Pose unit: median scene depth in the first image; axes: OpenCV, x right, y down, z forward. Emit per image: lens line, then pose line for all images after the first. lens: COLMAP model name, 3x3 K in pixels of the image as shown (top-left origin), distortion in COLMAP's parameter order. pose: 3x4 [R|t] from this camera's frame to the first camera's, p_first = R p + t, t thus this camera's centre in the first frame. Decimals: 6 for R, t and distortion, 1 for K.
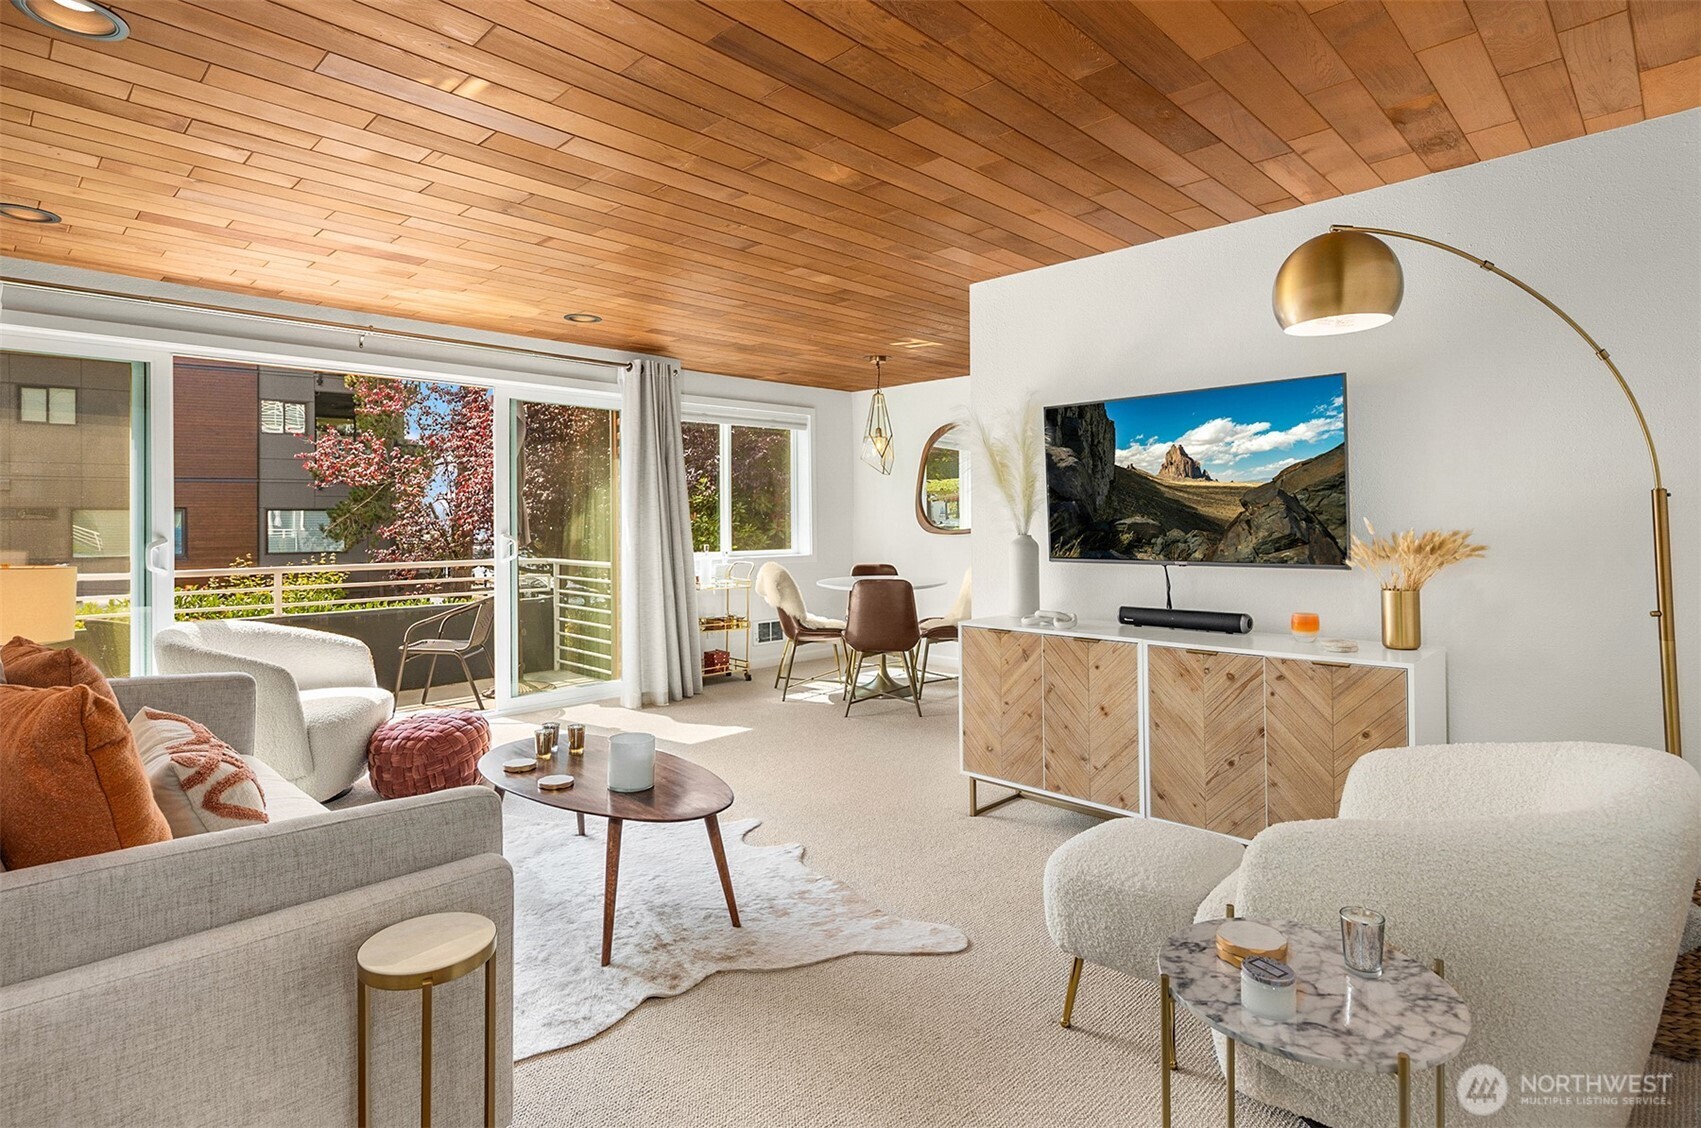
lens RADIAL K [[868.8, 0, 856.1], [0, 868.8, 517.4], [0, 0, 1]] dist [0.000235, -0.001027]
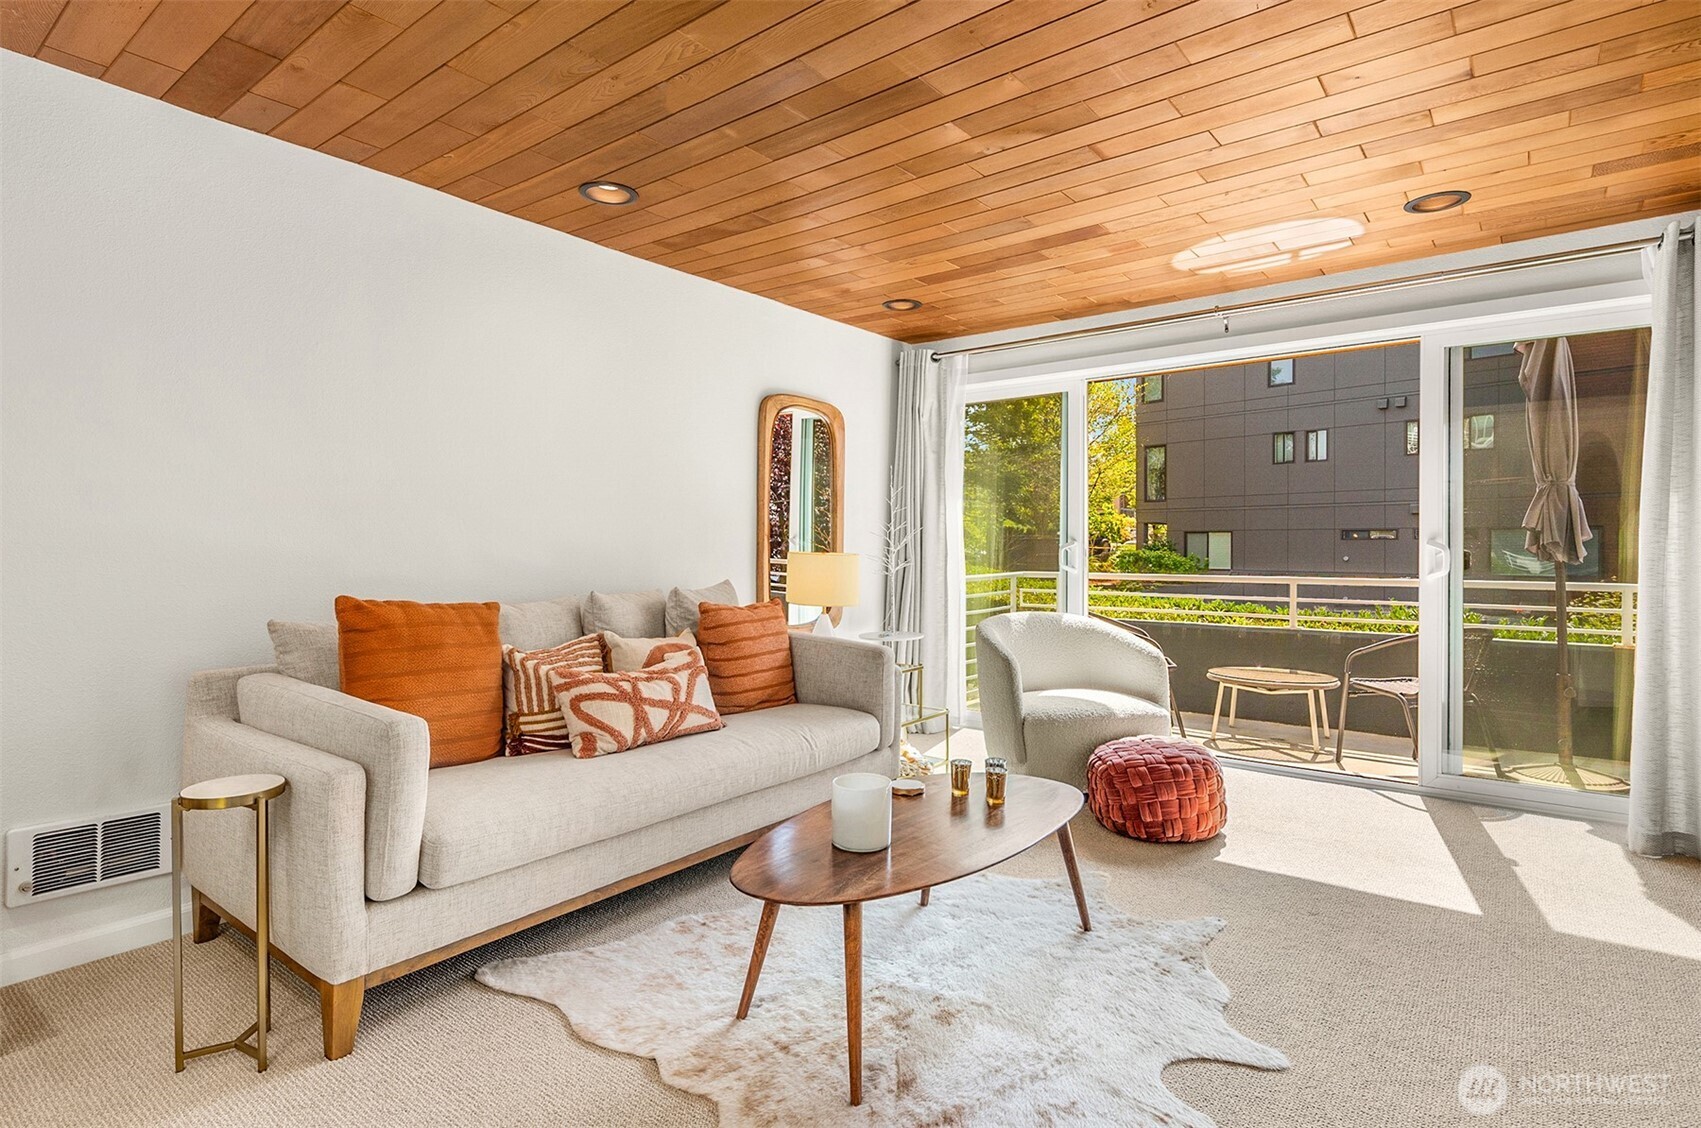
lens RADIAL K [[871.2, 0, 846.4], [0, 871.2, 544.1], [0, 0, 1]] dist [0.000198, -0.000789]
pose [[0.104461, 0.000933, -0.994529, 0.242484], [0.002514, 0.999996, 0.001202, 0.019368], [0.994526, -0.002626, 0.104458, 0.426779]]
